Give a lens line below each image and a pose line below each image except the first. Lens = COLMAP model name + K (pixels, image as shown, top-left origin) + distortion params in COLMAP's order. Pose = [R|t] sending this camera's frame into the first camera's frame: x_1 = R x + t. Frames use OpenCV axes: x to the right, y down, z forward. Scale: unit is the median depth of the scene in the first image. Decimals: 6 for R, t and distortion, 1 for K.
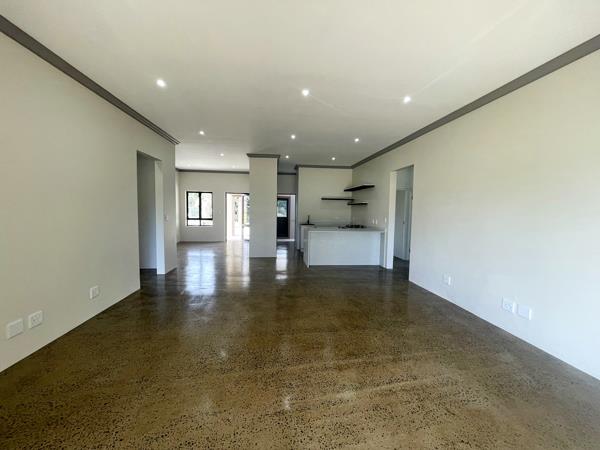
lens RADIAL K [[245.7, 0, 300.2], [0, 245.7, 223.9], [0, 0, 1]] dist [0.001113, -0.000058]
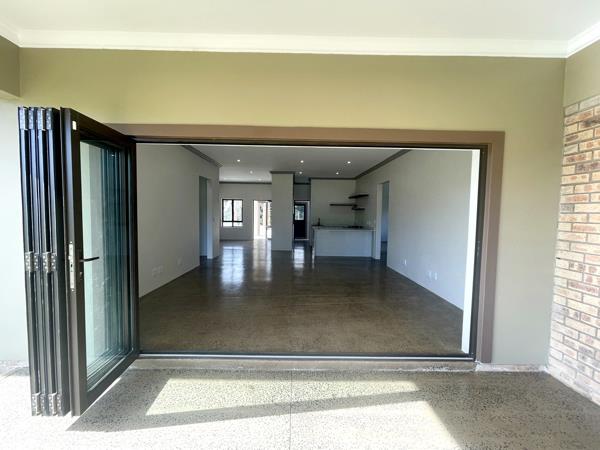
lens RADIAL K [[245.7, 0, 301.3], [0, 245.7, 225.0], [0, 0, 1]] dist [0.001113, -0.000058]
pose [[0.995845, 0.002312, -0.091037, 0.057364], [-0.003370, 0.999929, -0.011469, 0.013343], [0.091004, 0.011728, 0.995781, -0.228621]]
